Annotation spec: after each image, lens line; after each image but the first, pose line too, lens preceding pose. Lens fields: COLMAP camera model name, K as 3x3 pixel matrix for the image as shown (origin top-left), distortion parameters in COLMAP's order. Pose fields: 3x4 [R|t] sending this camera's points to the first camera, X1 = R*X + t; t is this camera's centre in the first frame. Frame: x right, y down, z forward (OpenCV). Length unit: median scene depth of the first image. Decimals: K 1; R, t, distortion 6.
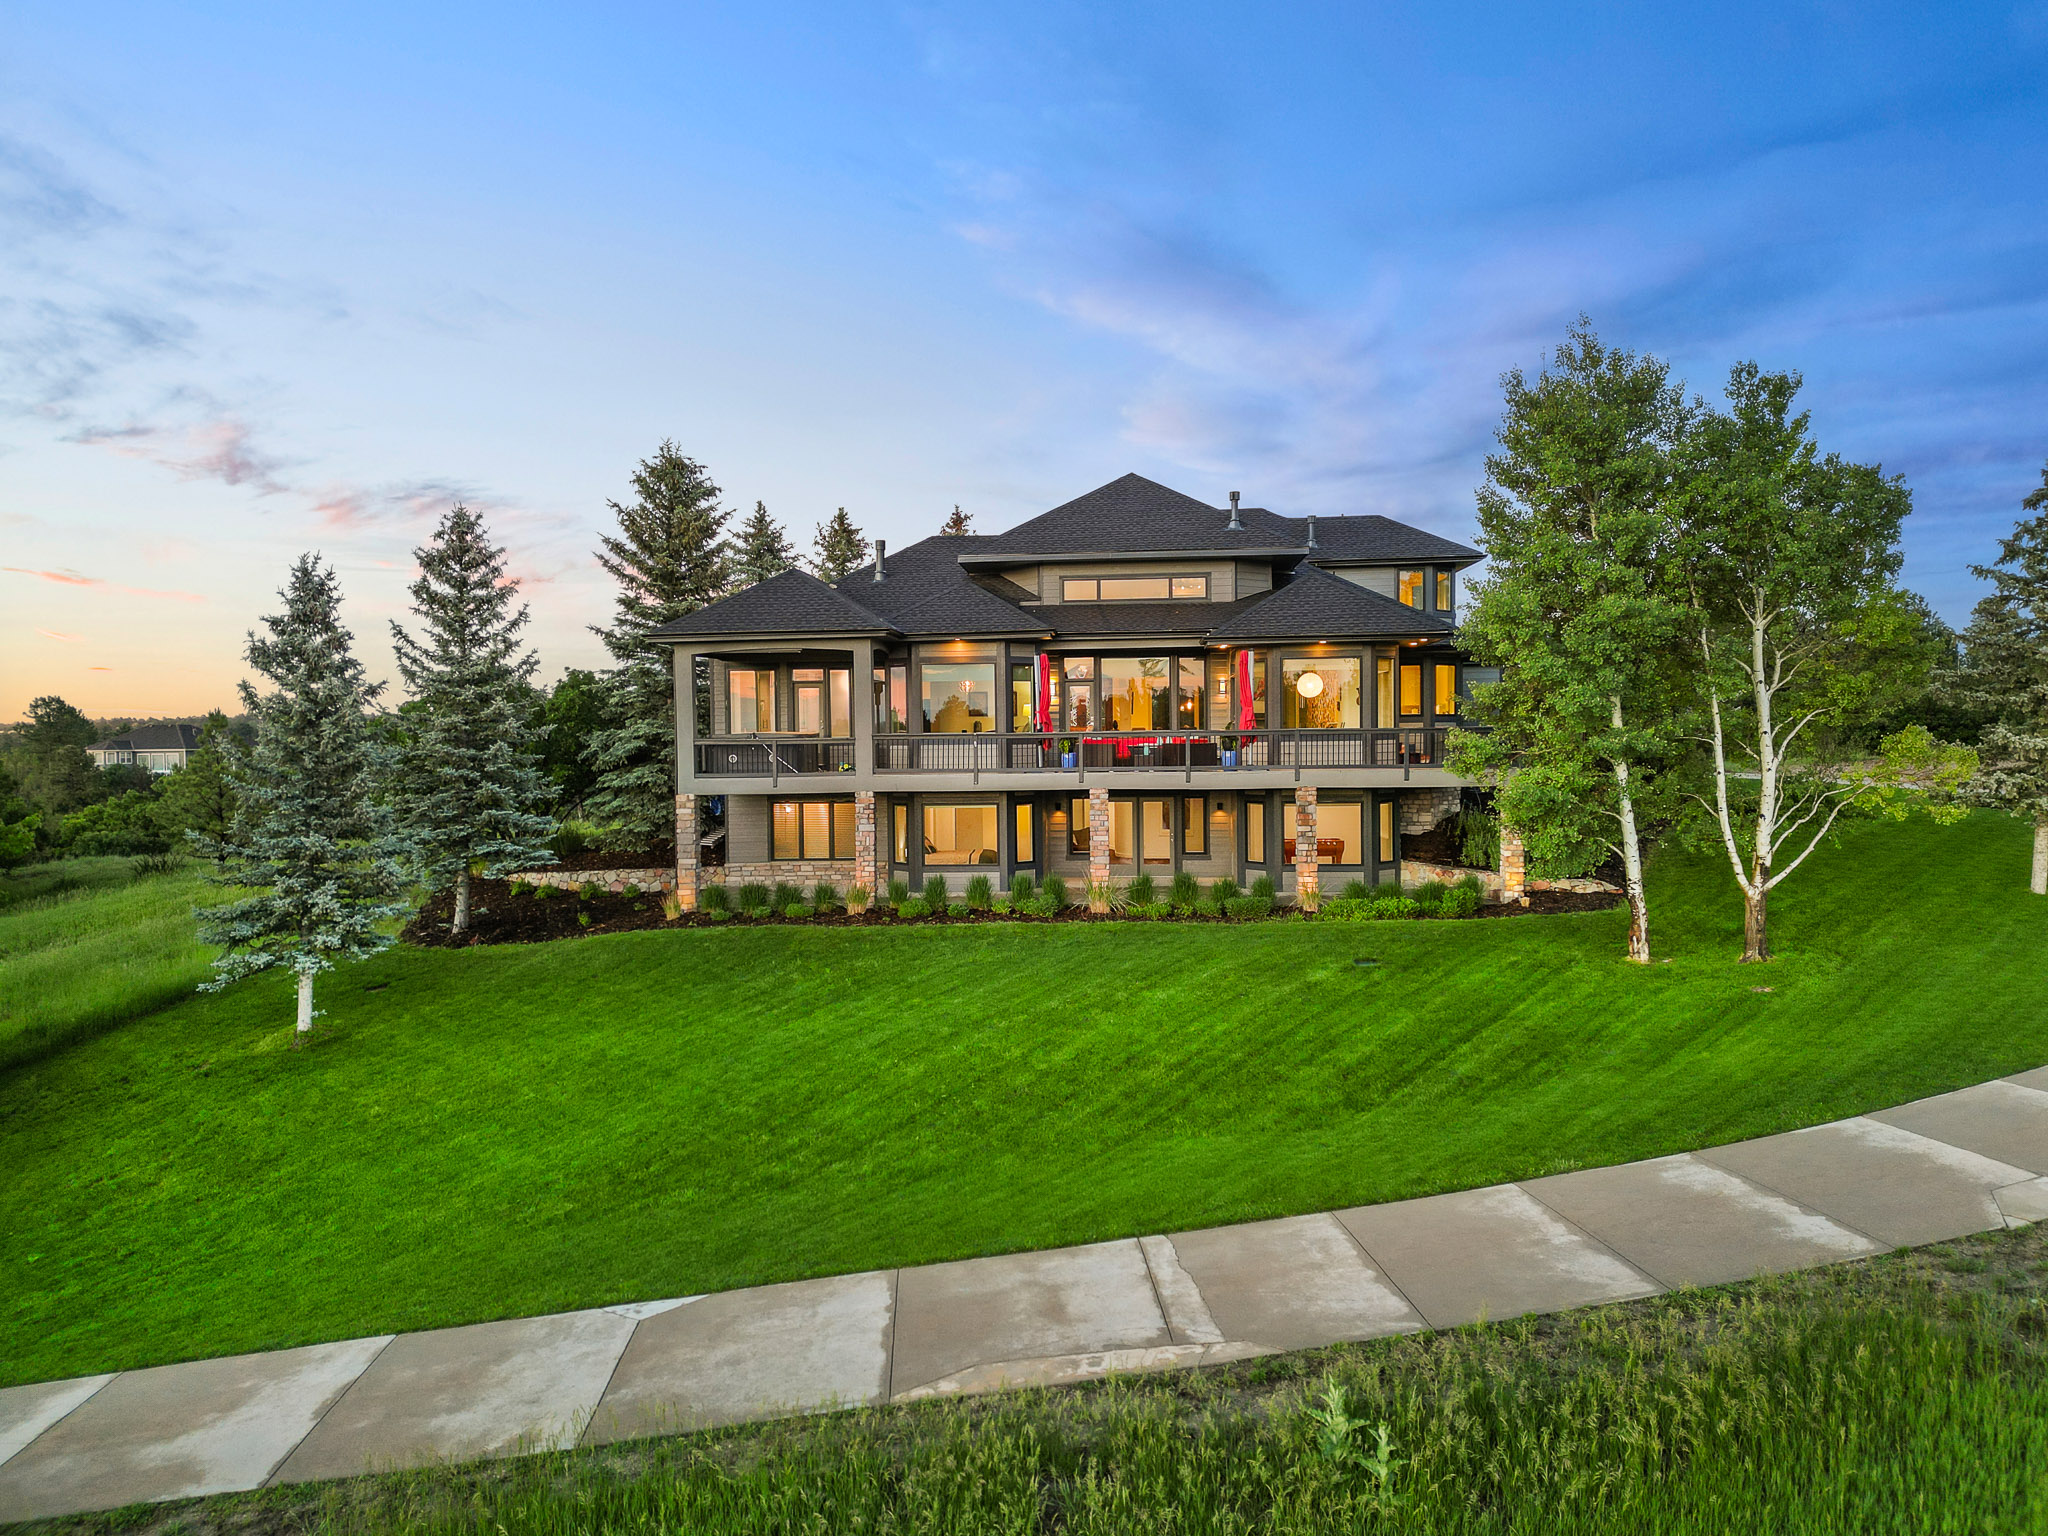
lens RADIAL K [[1420.1, 0, 1024.0], [0, 1420.1, 768.0], [0, 0, 1]] dist [0.093234, -0.094284]
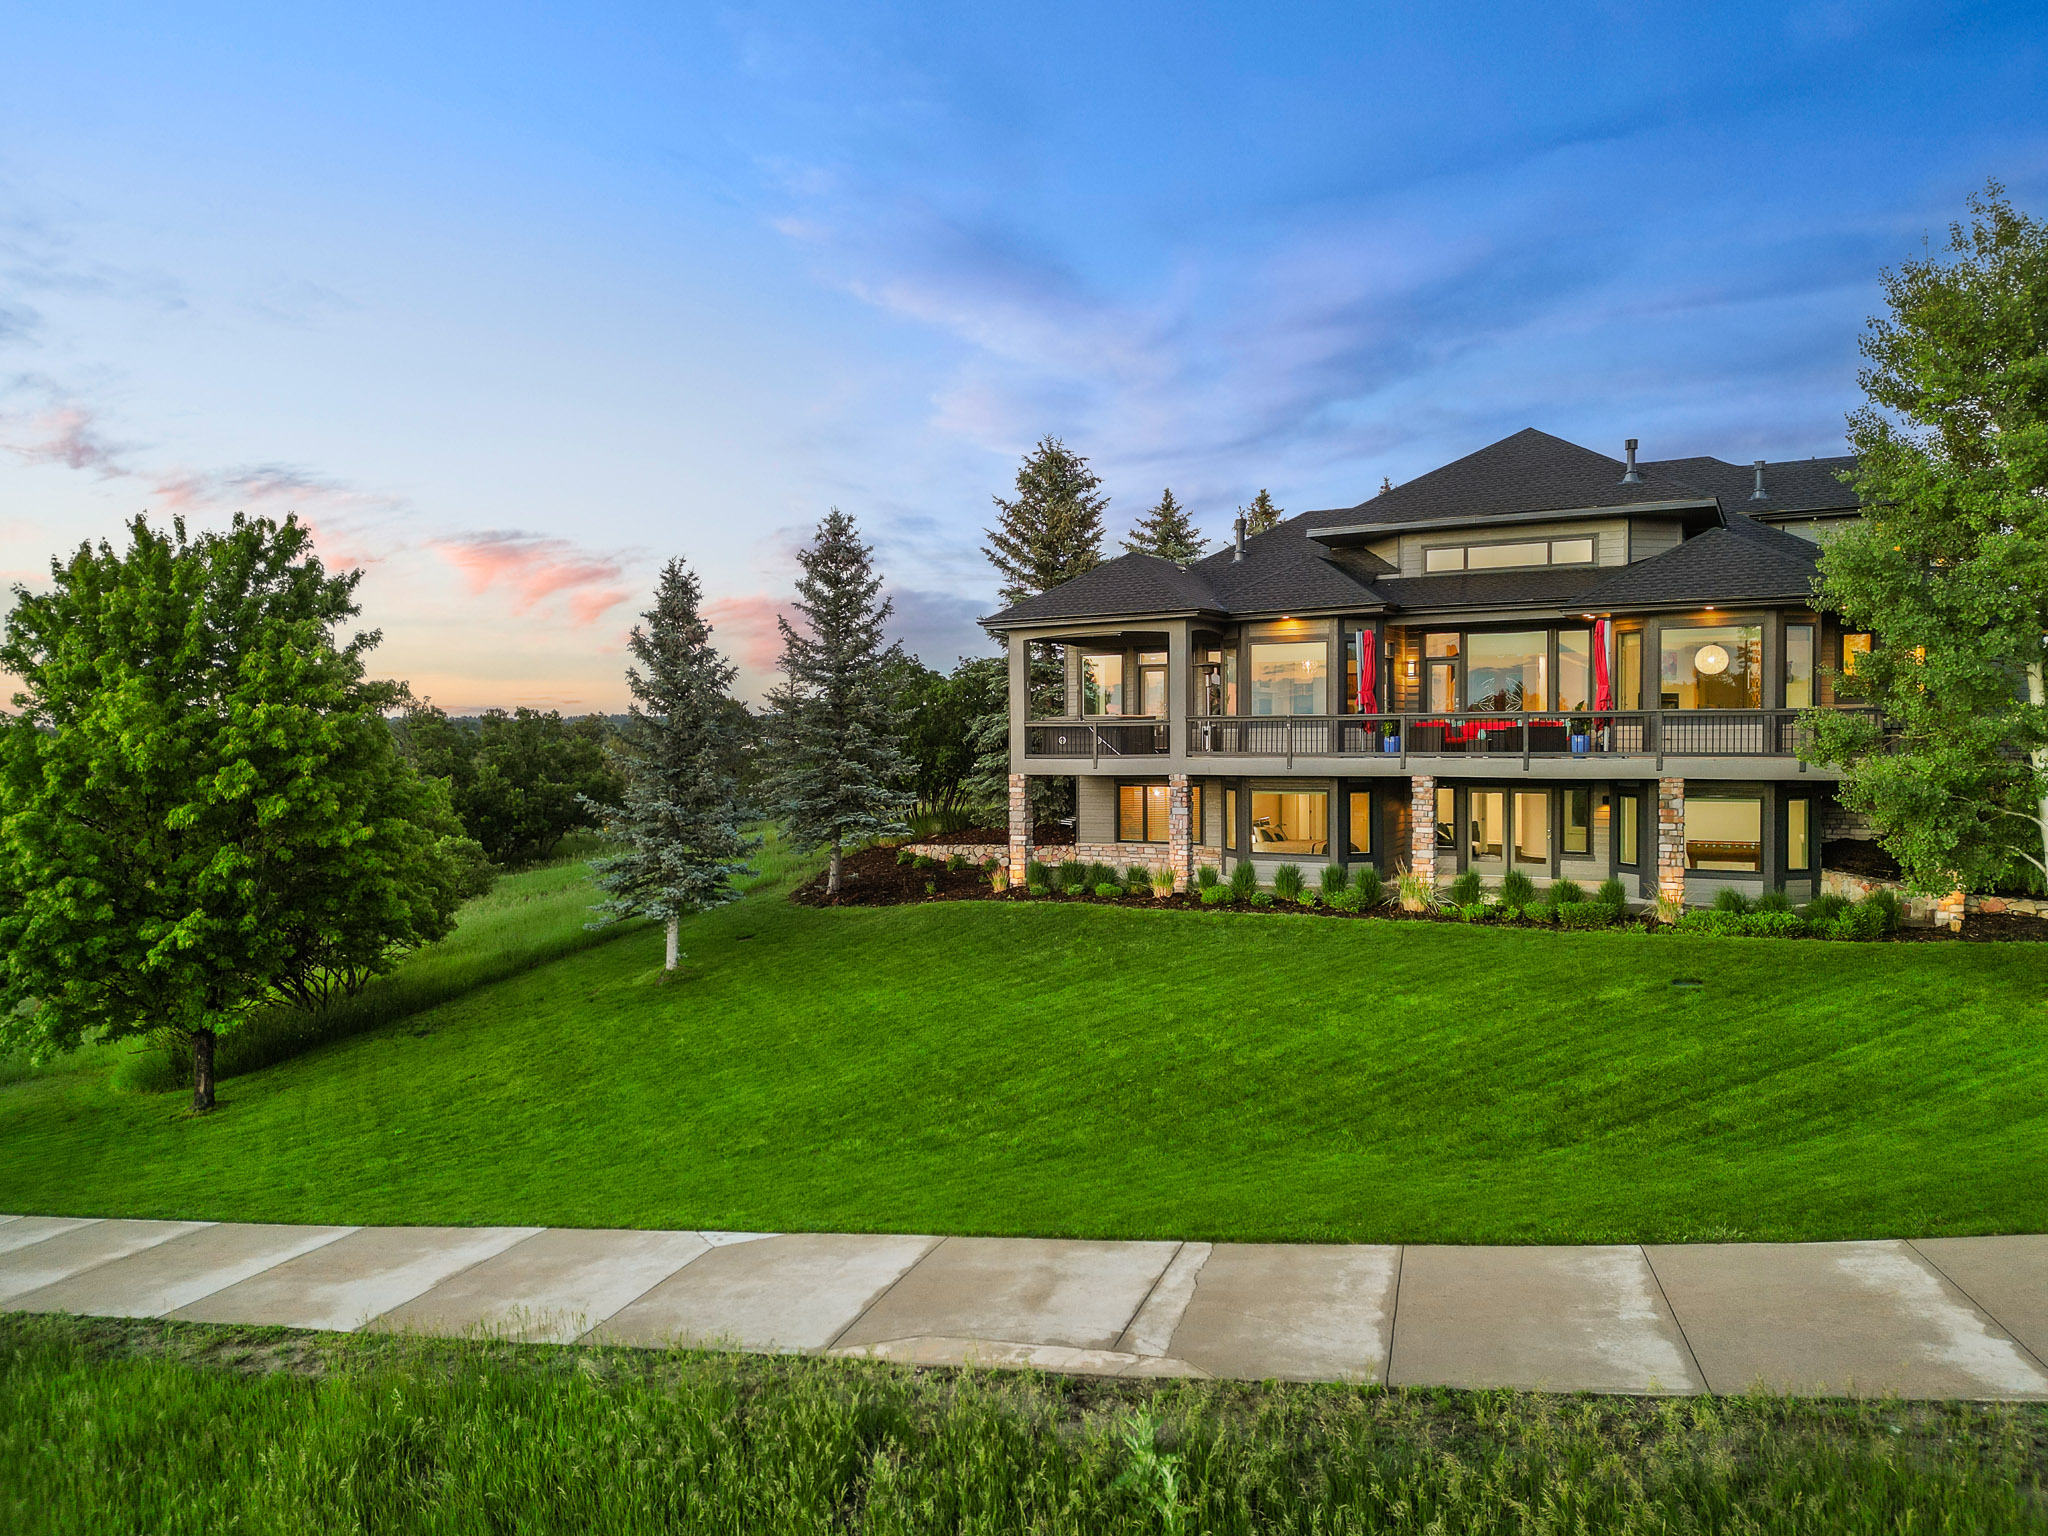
lens RADIAL K [[1420.1, 0, 1024.0], [0, 1420.1, 768.0], [0, 0, 1]] dist [0.093234, -0.094284]
pose [[0.918169, 0.015258, -0.395895, 0.183095], [-0.013250, 0.999882, 0.007806, 0.005986], [0.395968, -0.001922, 0.918262, 0.050439]]
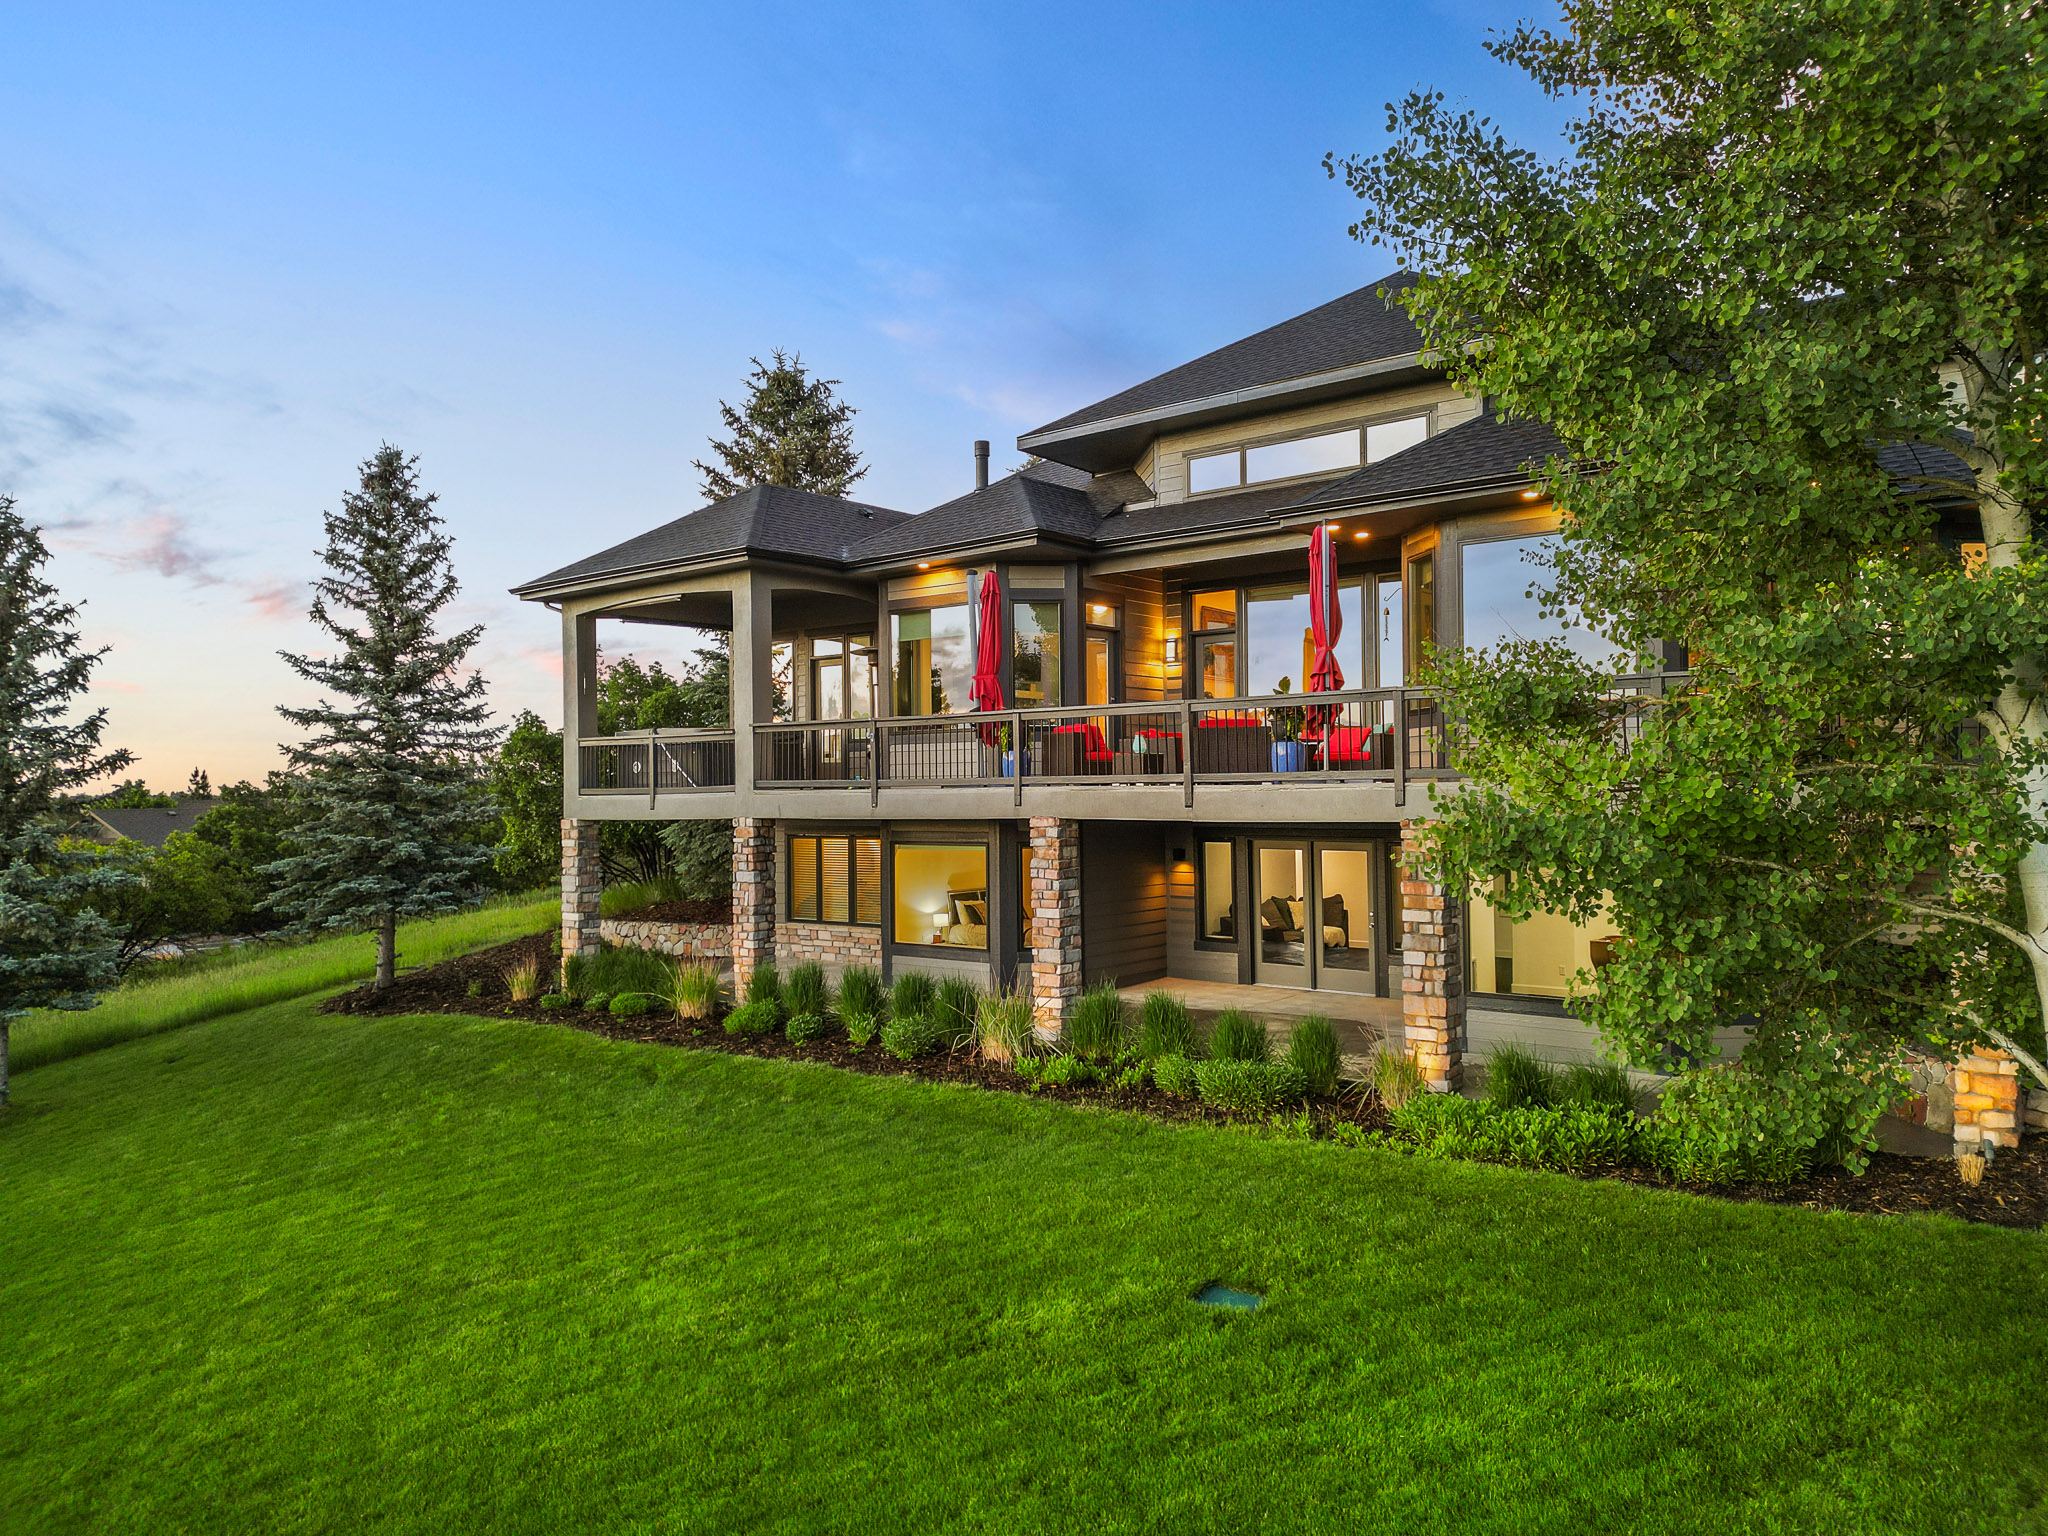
lens RADIAL K [[1420.1, 0, 1024.0], [0, 1420.1, 768.0], [0, 0, 1]] dist [0.093234, -0.094284]
pose [[0.825591, -0.006387, -0.564233, 0.342973], [-0.012653, 0.999475, -0.029828, 0.012064], [0.564128, 0.031765, 0.825076, 0.566738]]
